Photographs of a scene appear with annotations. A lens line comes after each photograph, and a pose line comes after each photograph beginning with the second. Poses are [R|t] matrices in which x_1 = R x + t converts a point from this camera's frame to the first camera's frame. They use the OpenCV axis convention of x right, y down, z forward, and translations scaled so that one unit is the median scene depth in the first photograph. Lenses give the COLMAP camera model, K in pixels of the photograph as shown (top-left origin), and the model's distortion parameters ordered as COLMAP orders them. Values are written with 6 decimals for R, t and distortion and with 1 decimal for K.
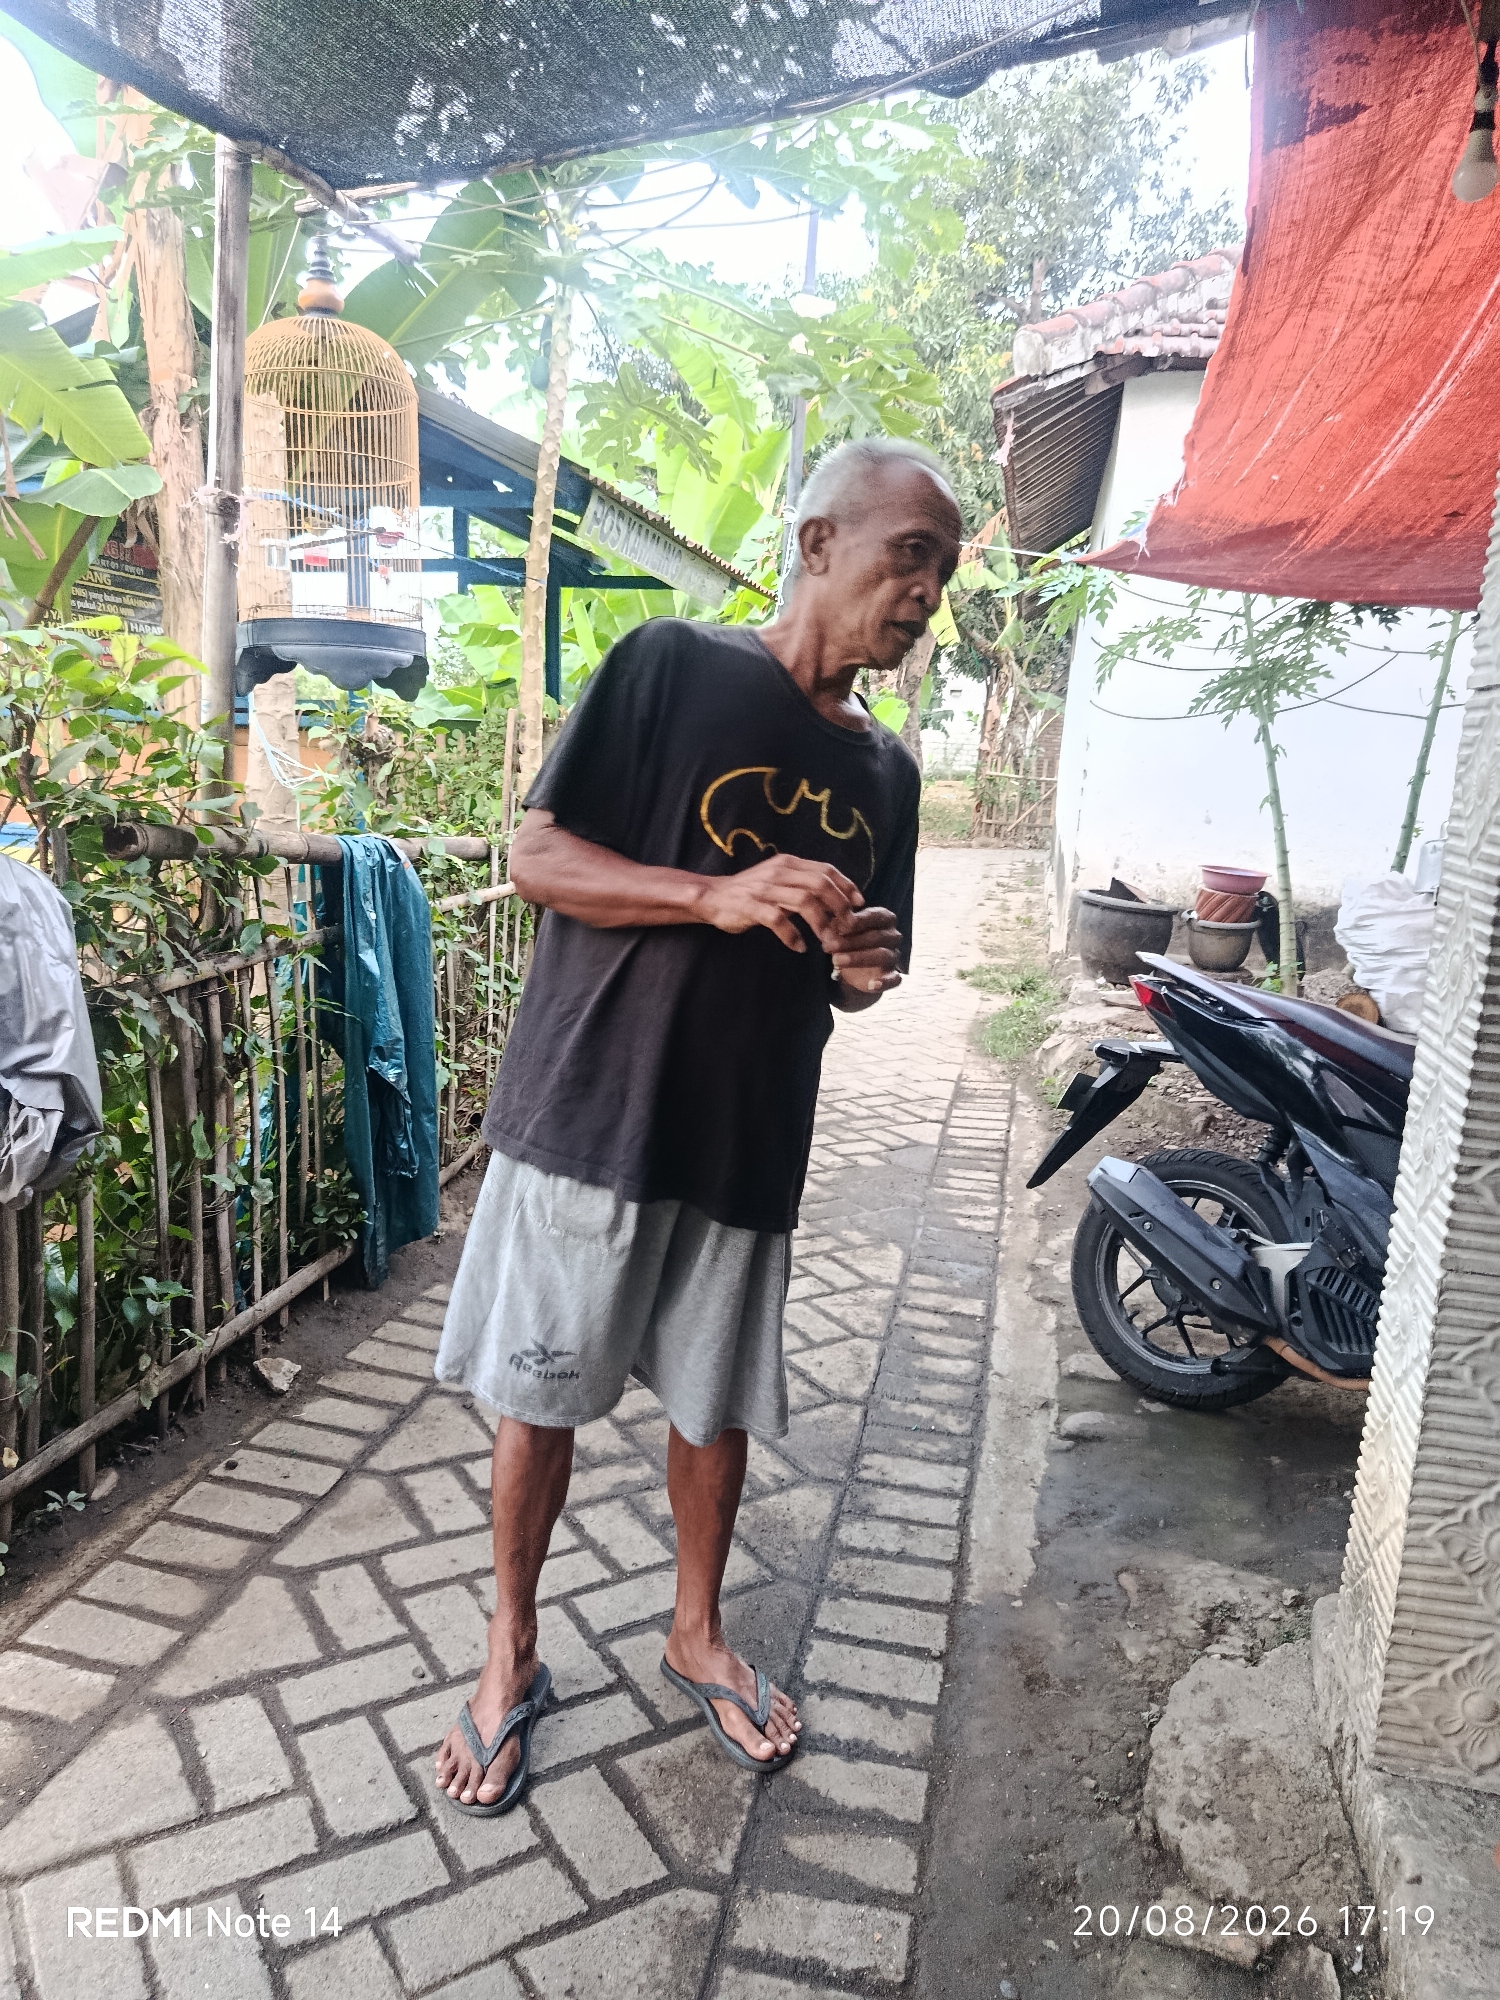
lens RADIAL K [[1375.7, 0, 750.0], [0, 1375.7, 1000.0], [0, 0, 1]] dist [-0.002301, -0.019018]
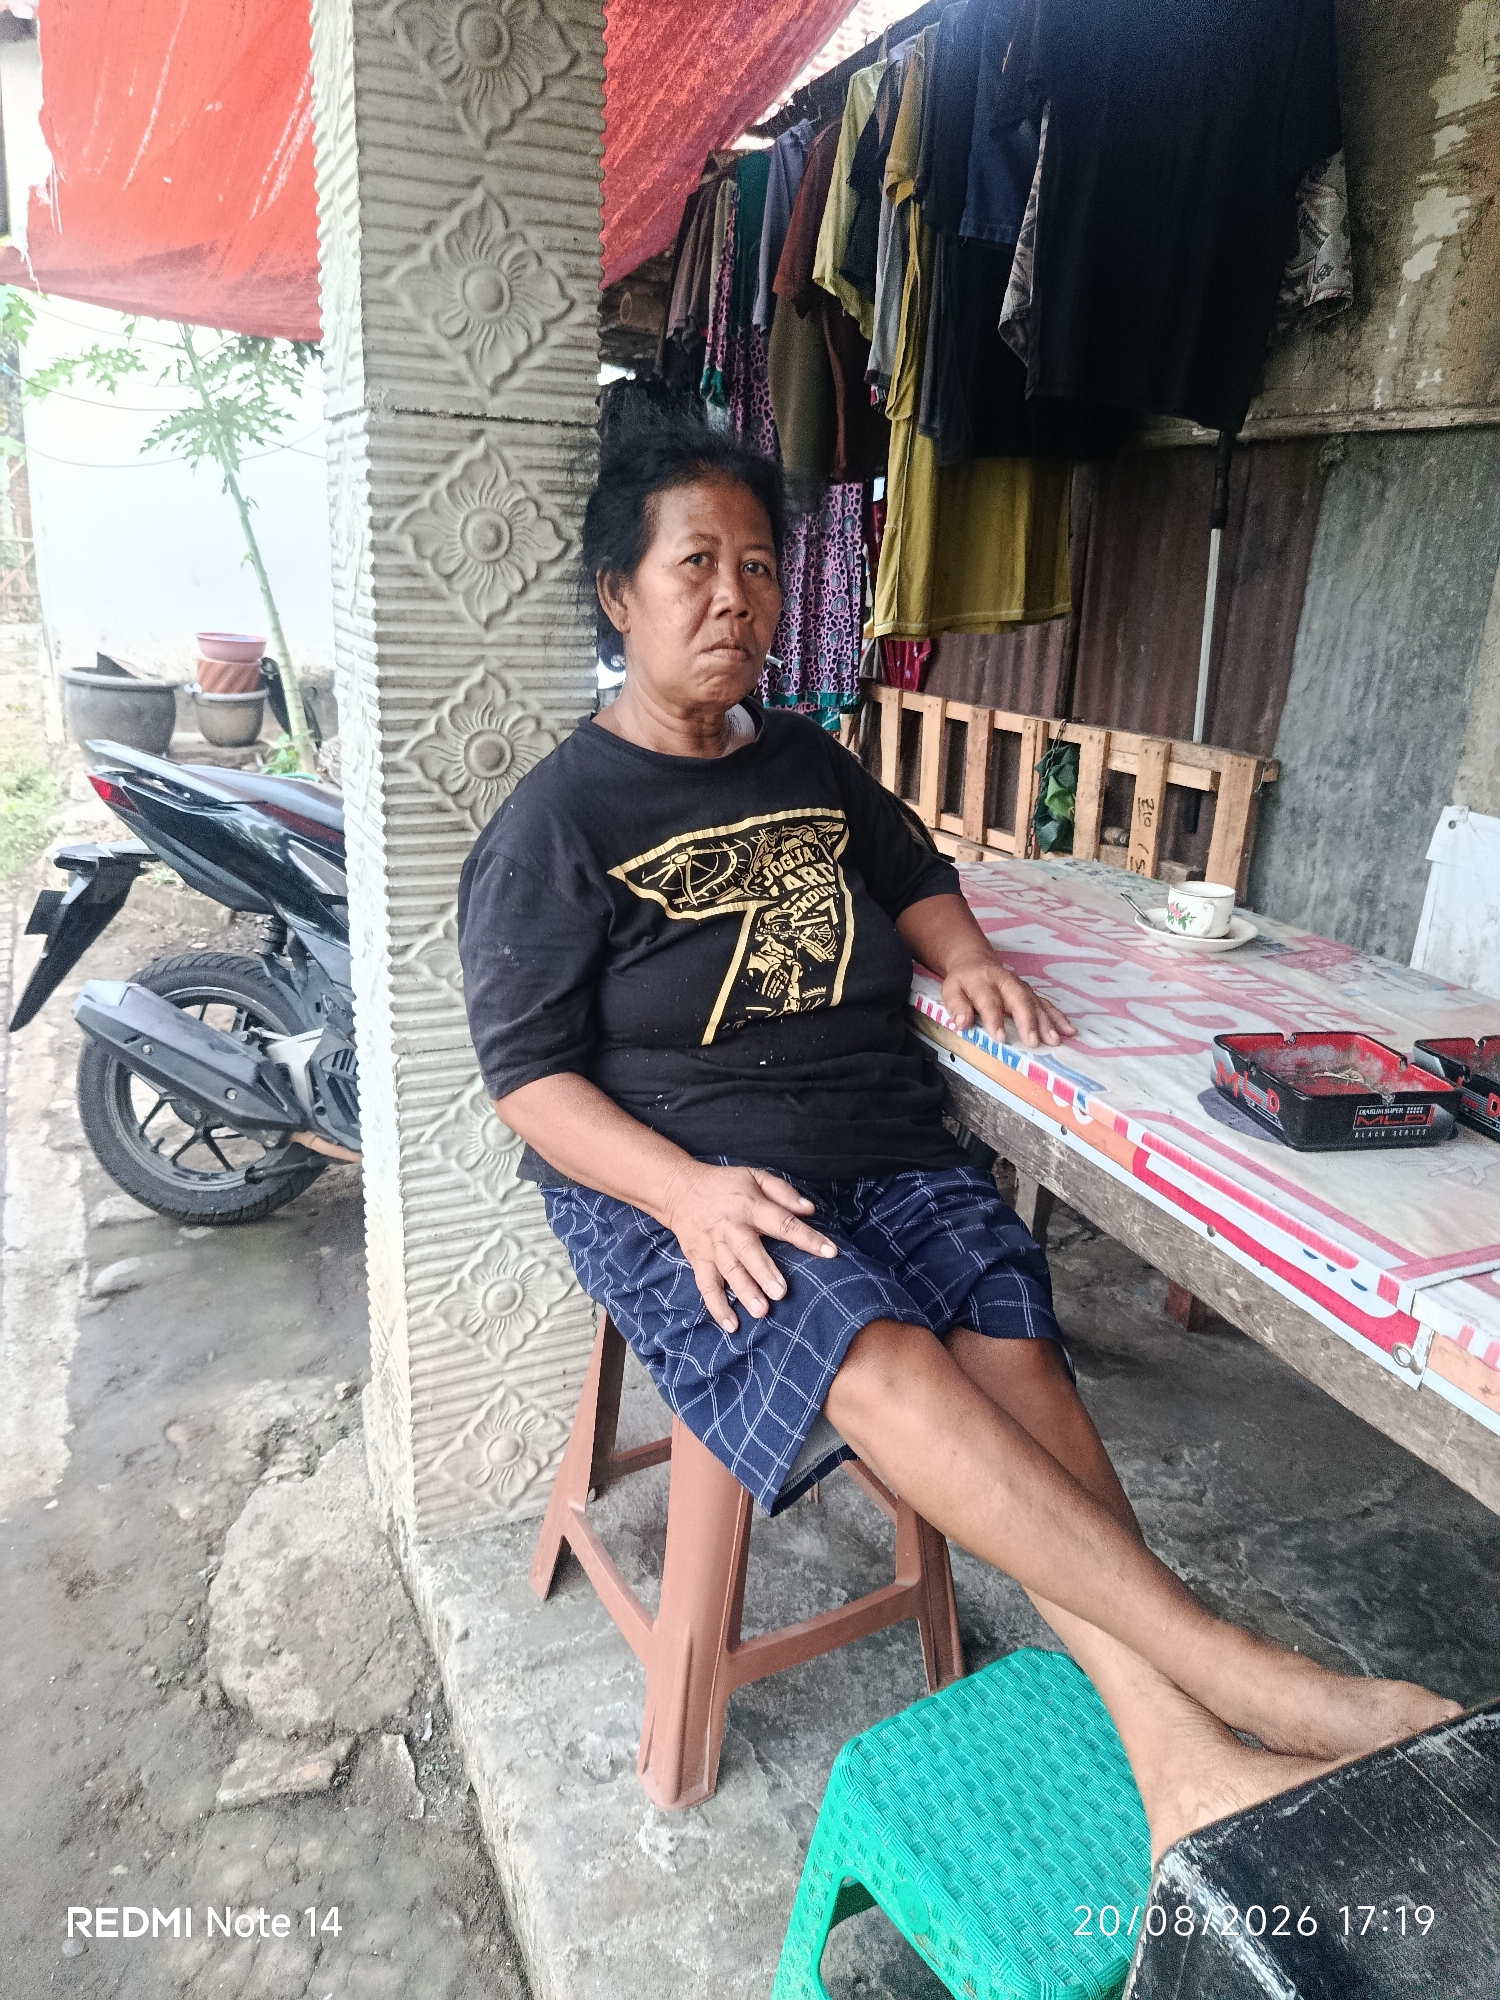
lens RADIAL K [[1375.7, 0, 750.0], [0, 1375.7, 1000.0], [0, 0, 1]] dist [-0.002301, -0.019018]
pose [[0.789385, -0.204455, 0.578852, 0.086912], [0.106464, 0.974217, 0.198915, -0.003860], [-0.604597, -0.095394, 0.790799, 0.051954]]
